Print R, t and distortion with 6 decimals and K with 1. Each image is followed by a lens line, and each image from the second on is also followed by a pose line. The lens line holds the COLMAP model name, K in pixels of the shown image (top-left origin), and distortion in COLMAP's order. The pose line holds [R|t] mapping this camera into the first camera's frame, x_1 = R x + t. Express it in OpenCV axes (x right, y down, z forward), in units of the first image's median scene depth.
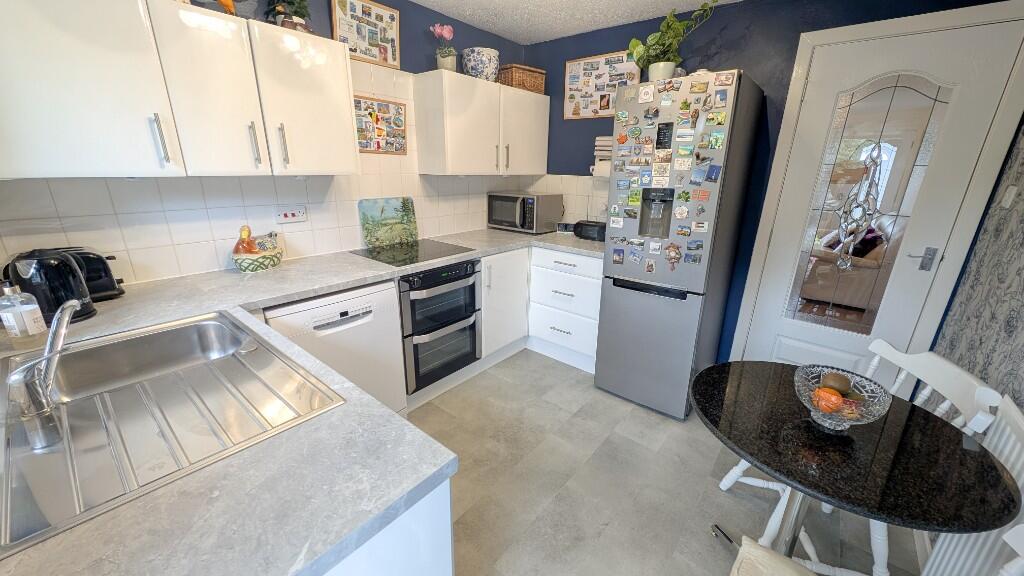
lens RADIAL K [[375.5, 0, 512.0], [0, 375.5, 288.0], [0, 0, 1]] dist [0.002117, -0.012008]
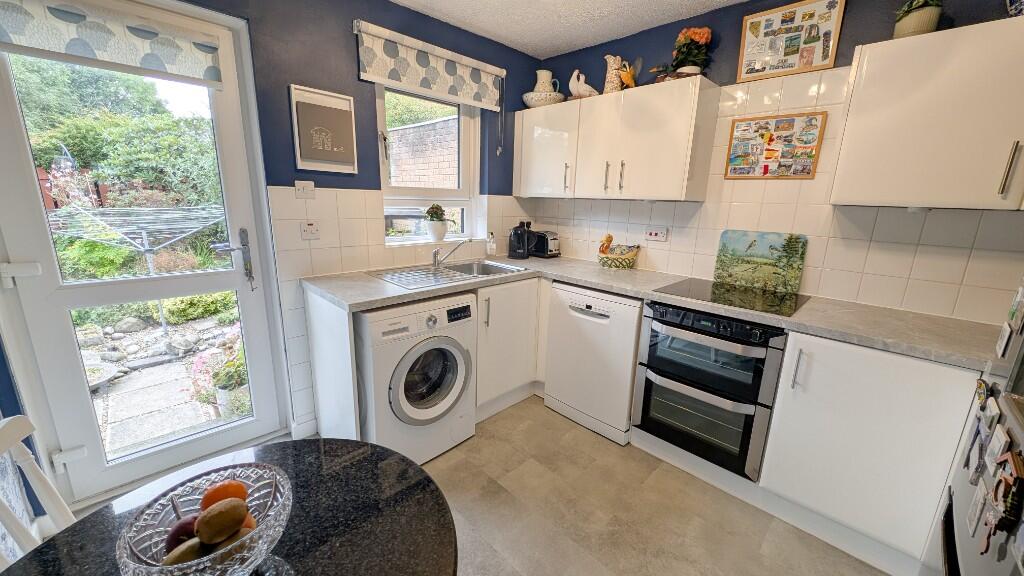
lens RADIAL K [[375.5, 0, 512.0], [0, 375.5, 288.0], [0, 0, 1]] dist [0.002117, -0.012008]
pose [[-0.095492, 0.202423, -0.974631, 0.582540], [-0.335816, 0.915156, 0.222973, -0.135436], [0.937075, 0.348589, -0.019413, 0.585416]]
